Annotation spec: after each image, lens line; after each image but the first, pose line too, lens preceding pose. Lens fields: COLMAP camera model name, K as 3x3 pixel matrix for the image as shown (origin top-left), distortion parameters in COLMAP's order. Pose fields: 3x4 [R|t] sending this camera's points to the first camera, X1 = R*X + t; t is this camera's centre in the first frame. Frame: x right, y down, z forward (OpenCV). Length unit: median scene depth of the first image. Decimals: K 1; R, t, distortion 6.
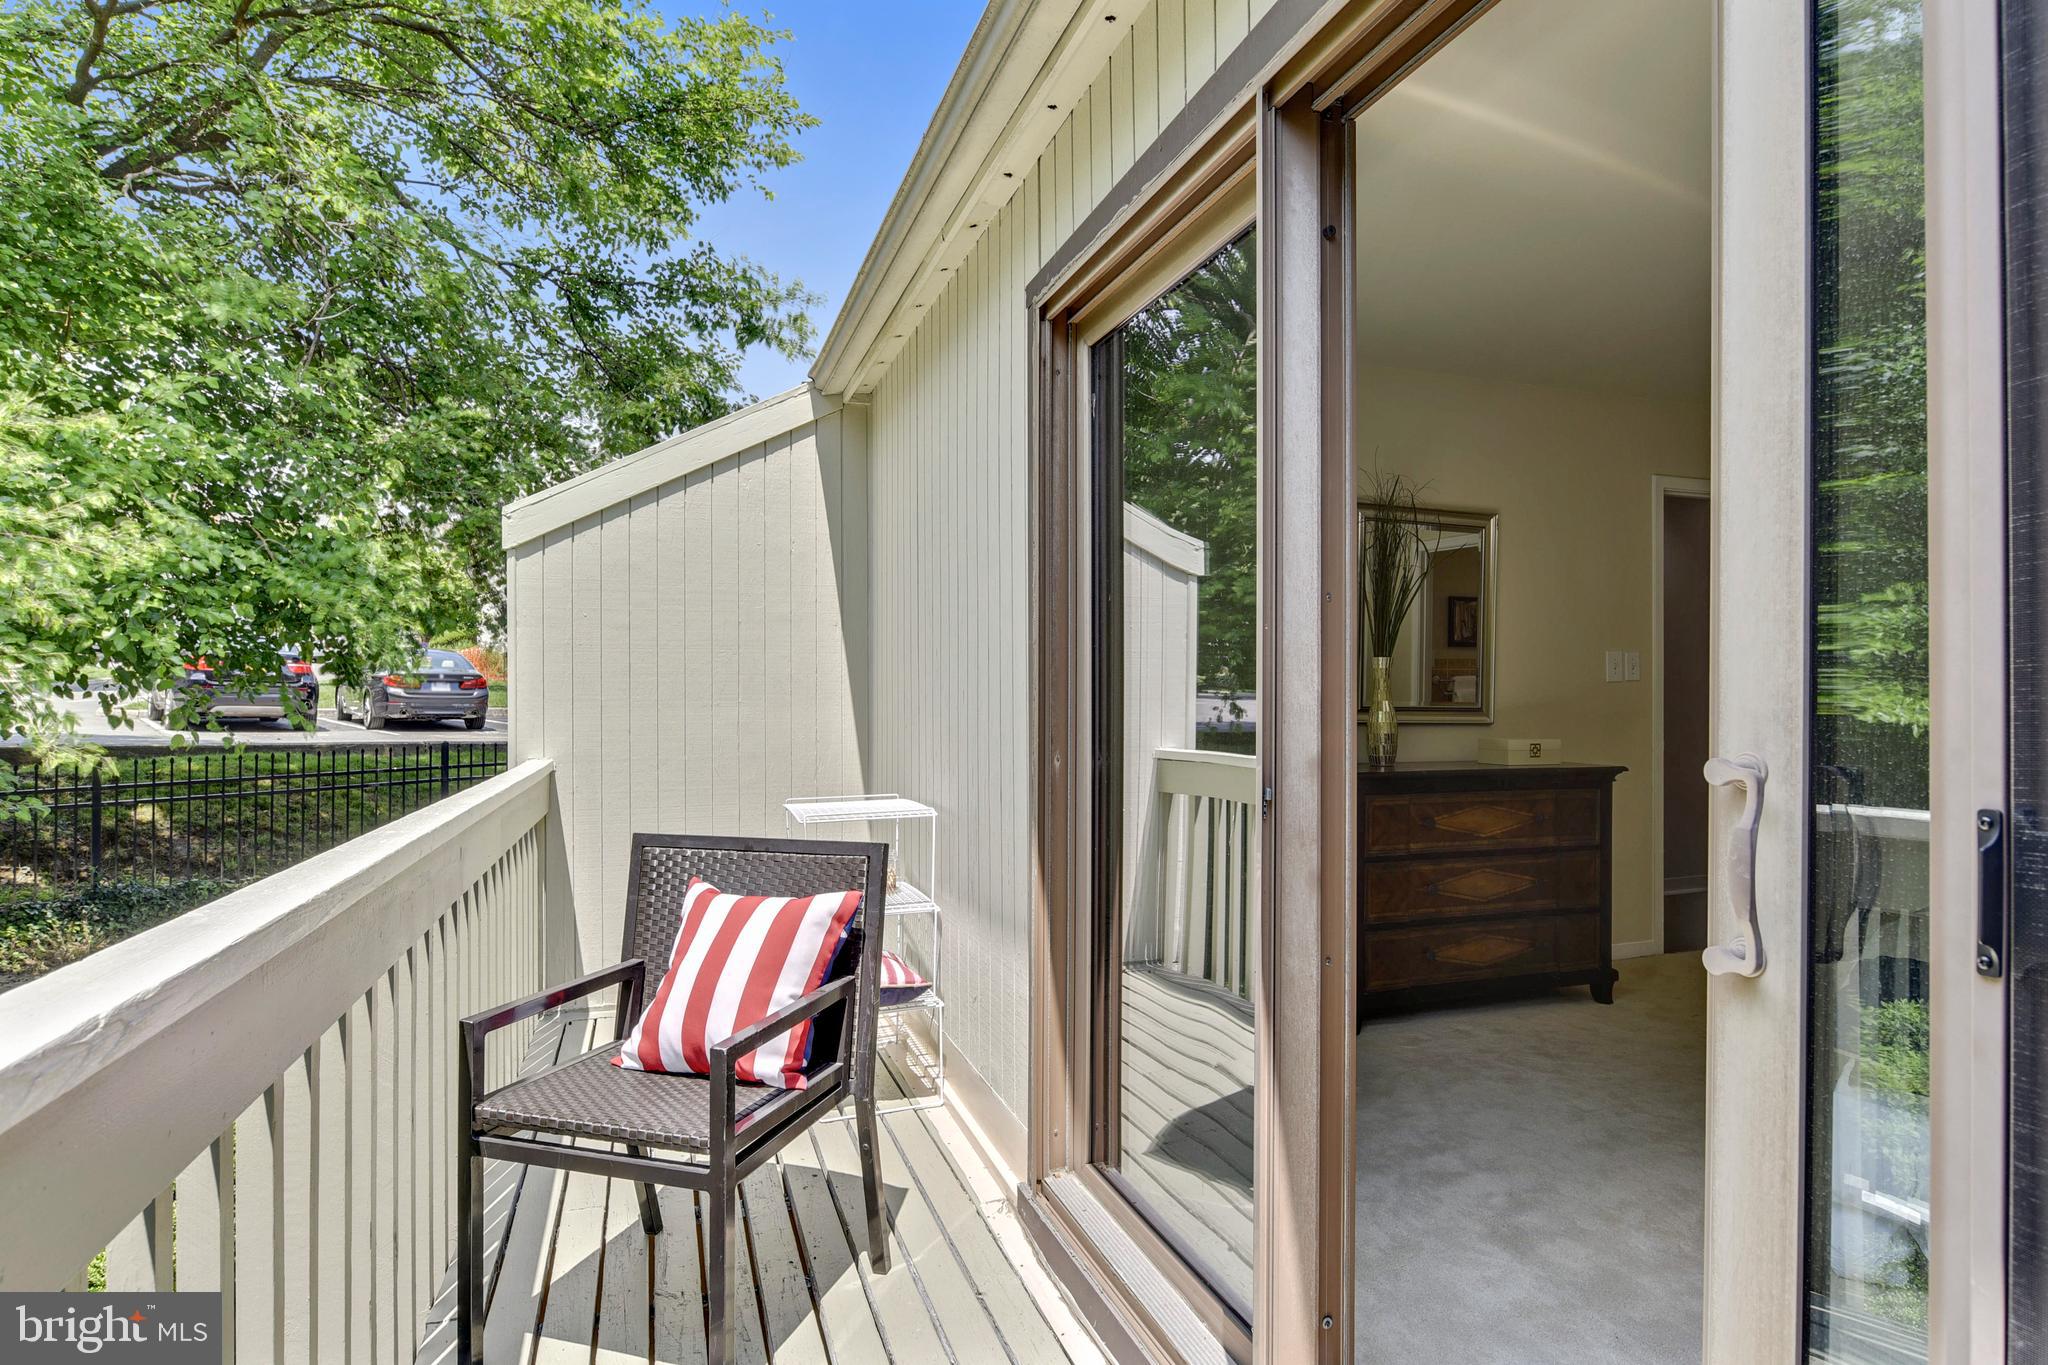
lens RADIAL K [[1058.4, 0, 1020.1], [0, 1058.4, 677.1], [0, 0, 1]] dist [0.000326, -0.006730]
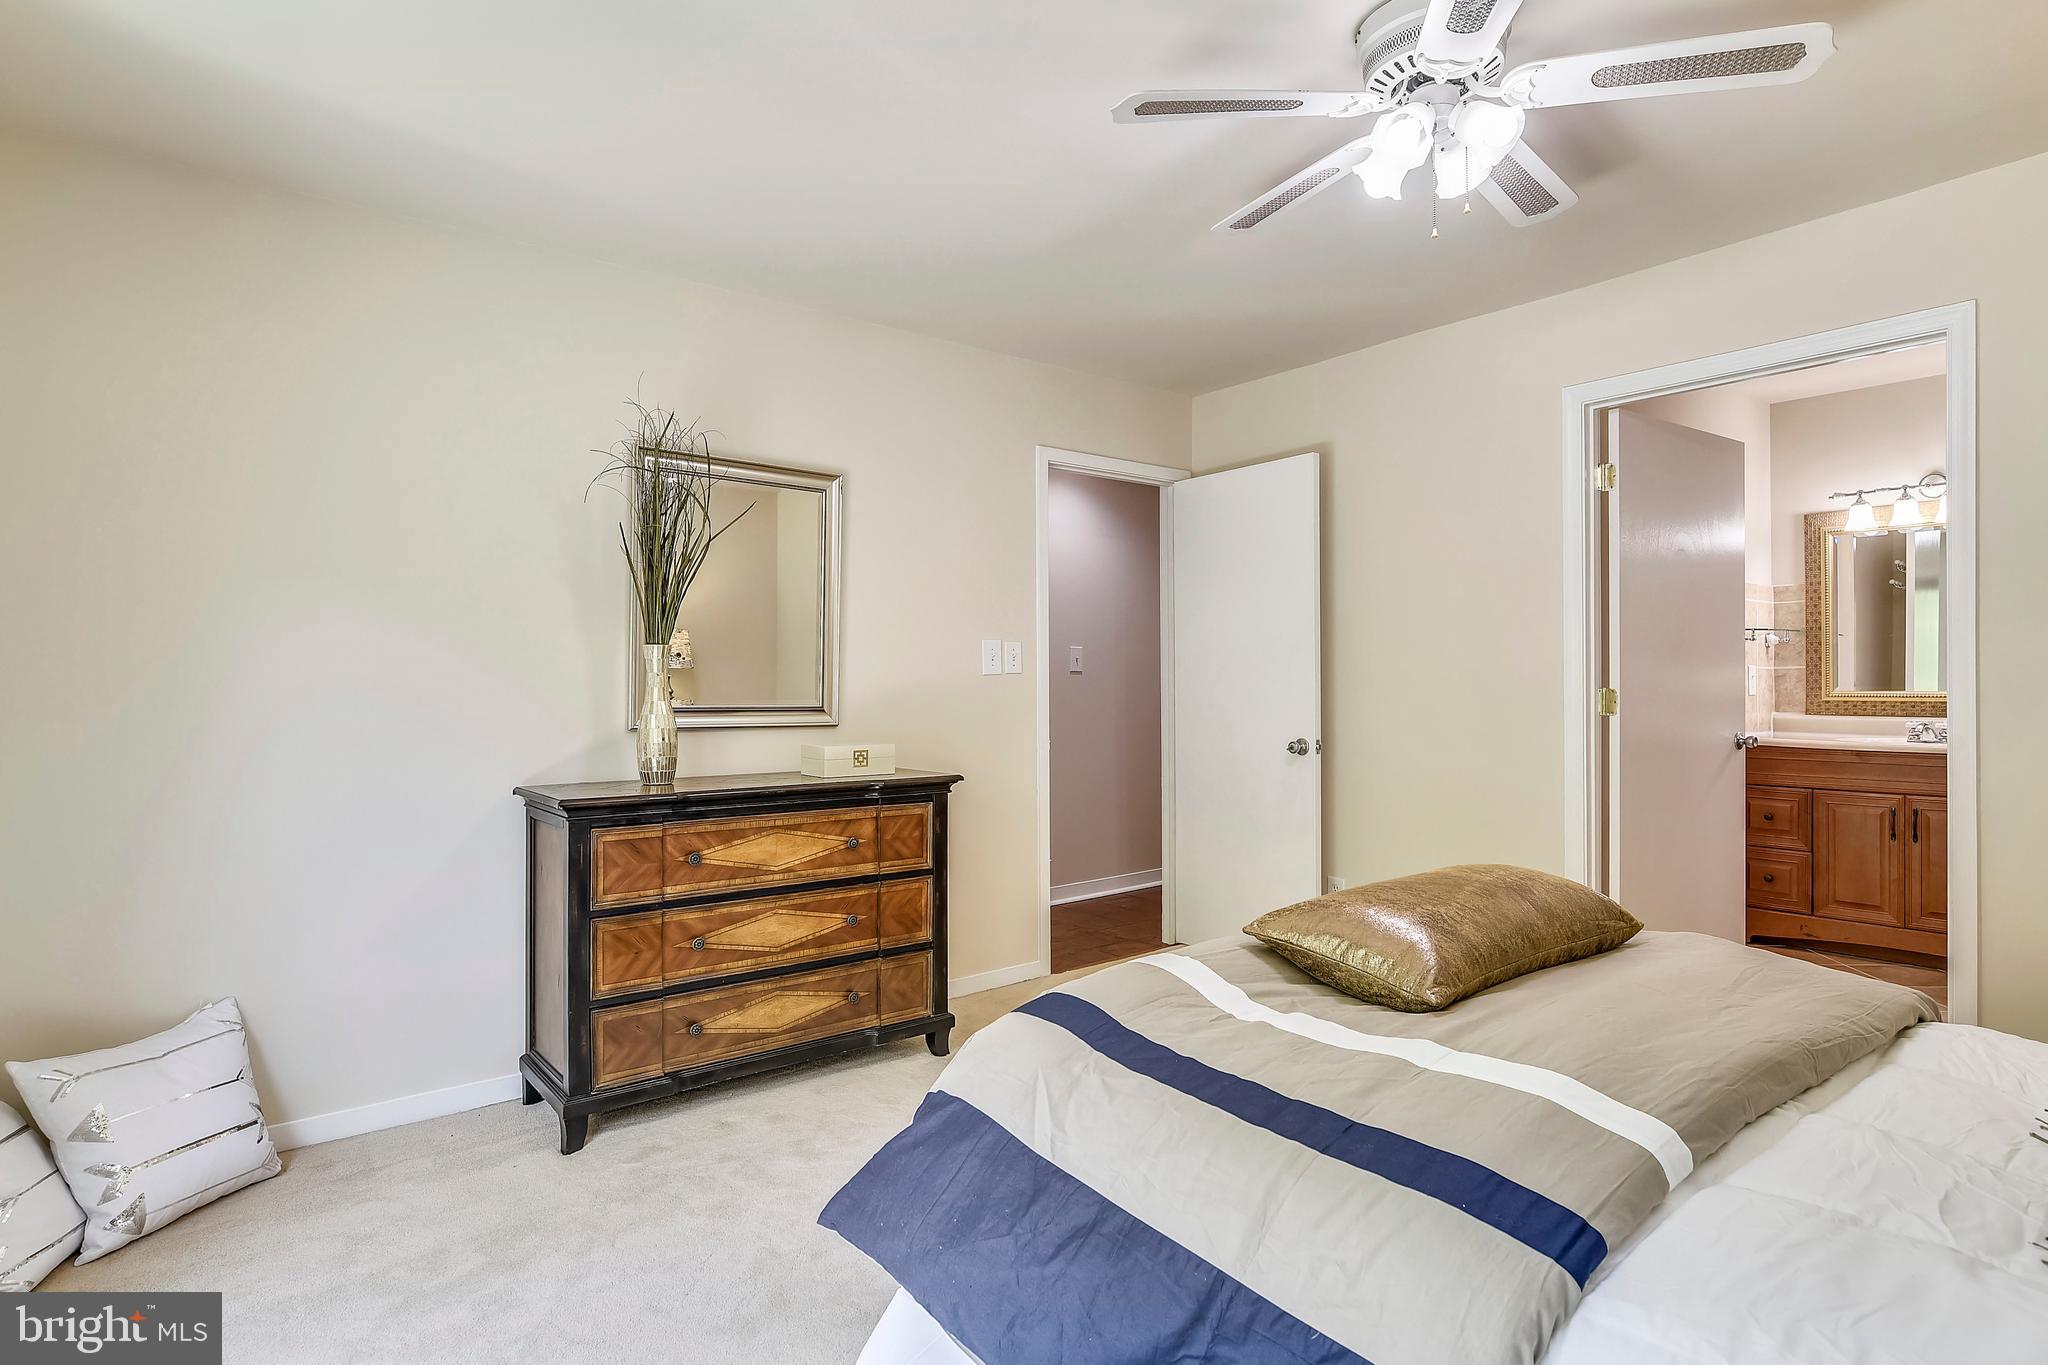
lens RADIAL K [[1058.4, 0, 1020.1], [0, 1058.4, 677.1], [0, 0, 1]] dist [0.000326, -0.006730]
pose [[0.944667, -0.006757, 0.327962, 0.346739], [0.005668, 0.999975, 0.004278, 0.003185], [-0.327983, -0.002182, 0.944681, 0.184145]]
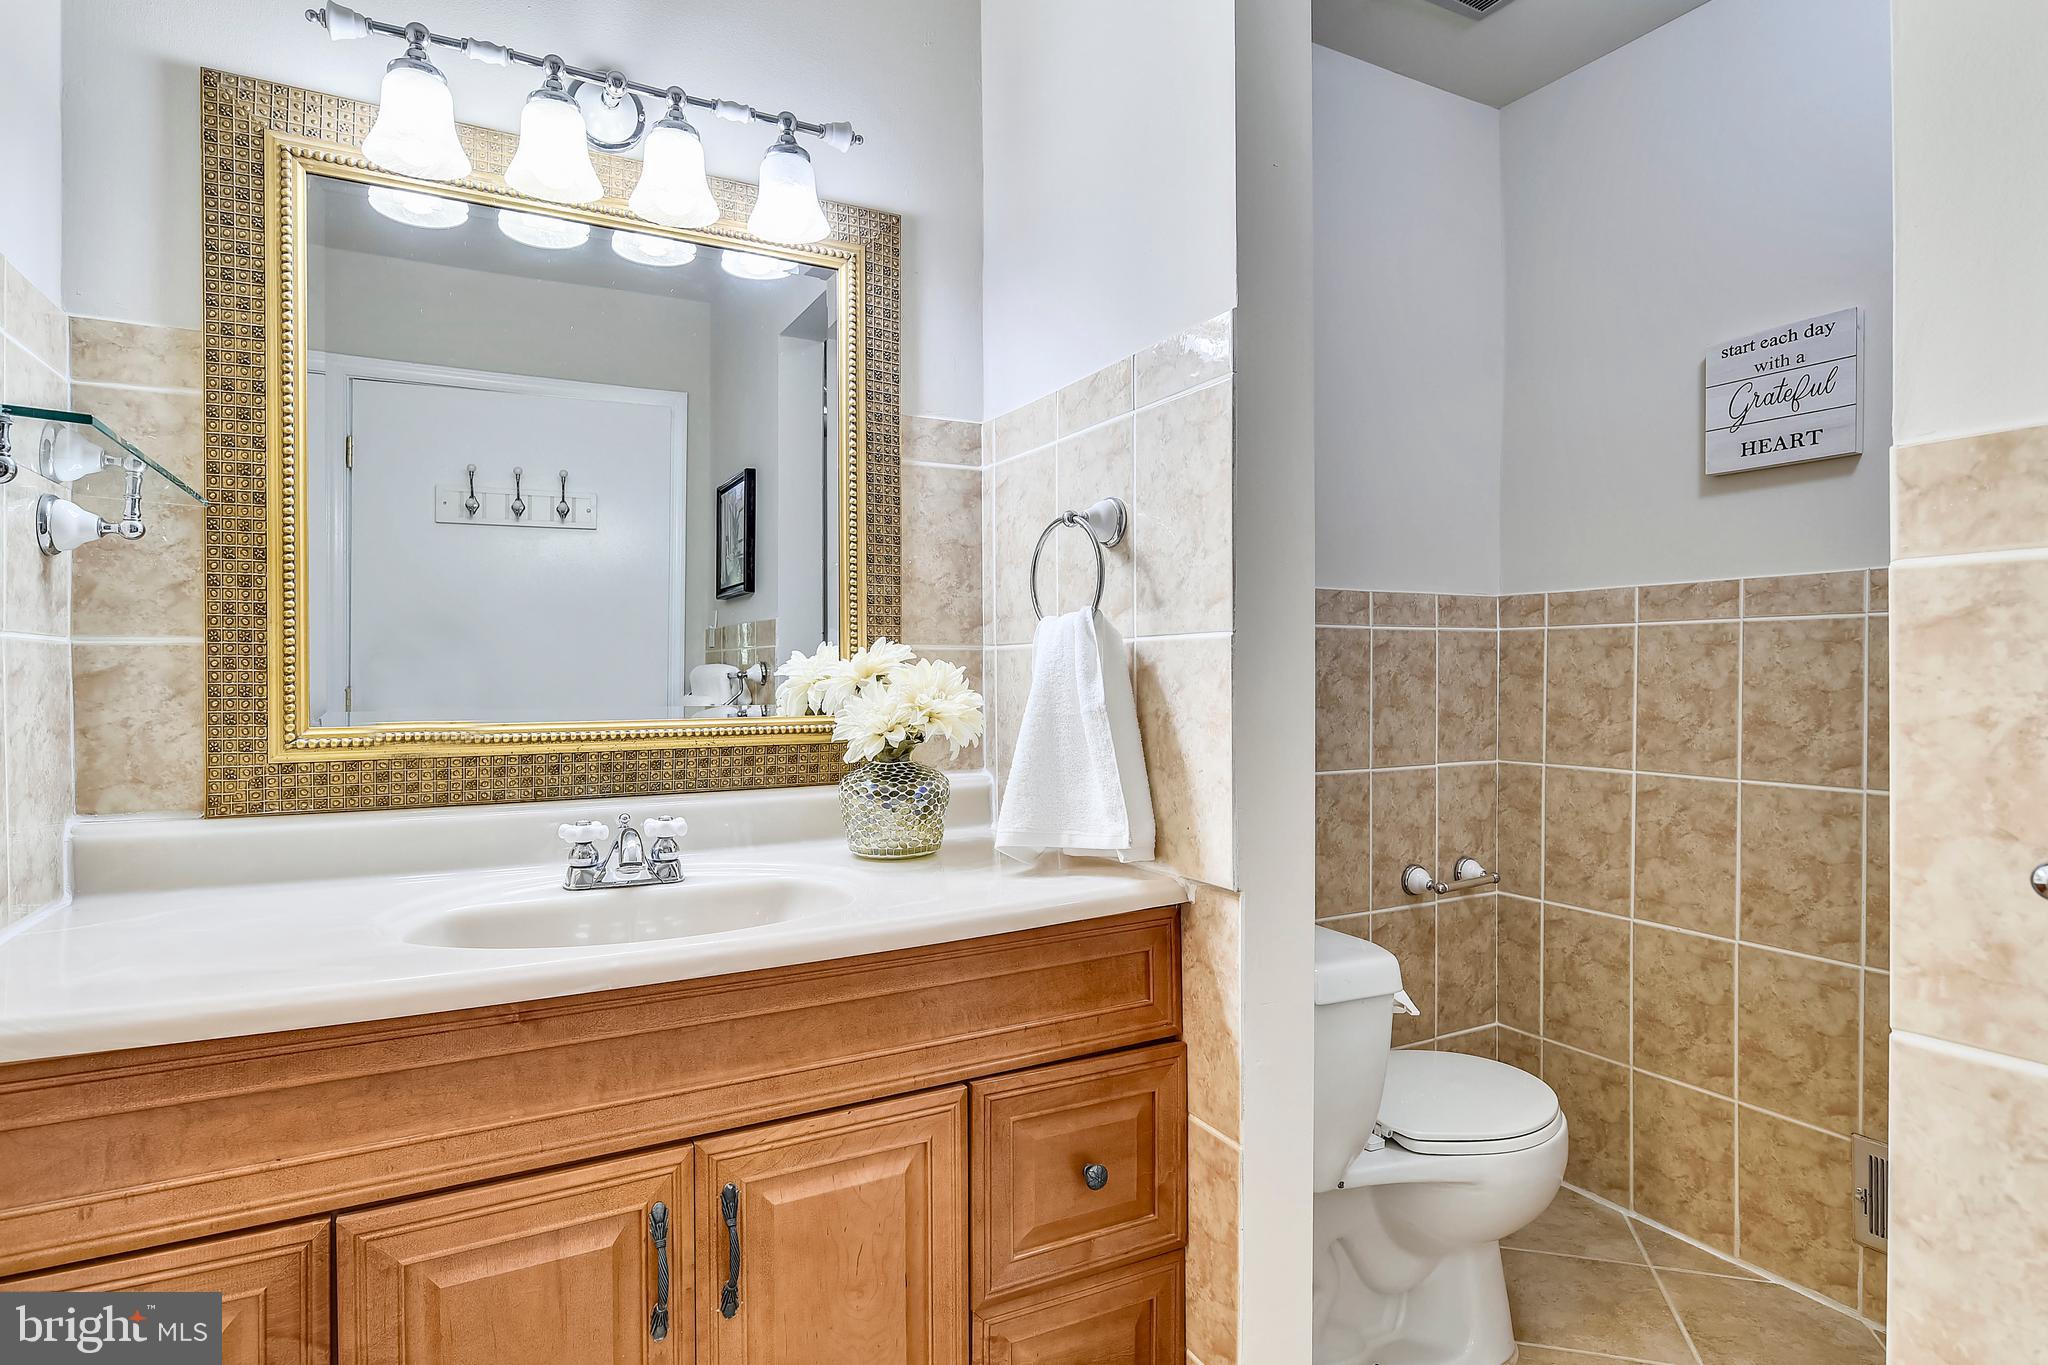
lens RADIAL K [[1058.4, 0, 1020.1], [0, 1058.4, 677.1], [0, 0, 1]] dist [0.000326, -0.006730]
pose [[-0.176886, -0.008516, 0.984194, 0.605744], [-0.005910, 0.999954, 0.007590, 0.005041], [-0.984214, -0.004474, -0.176928, 0.377080]]
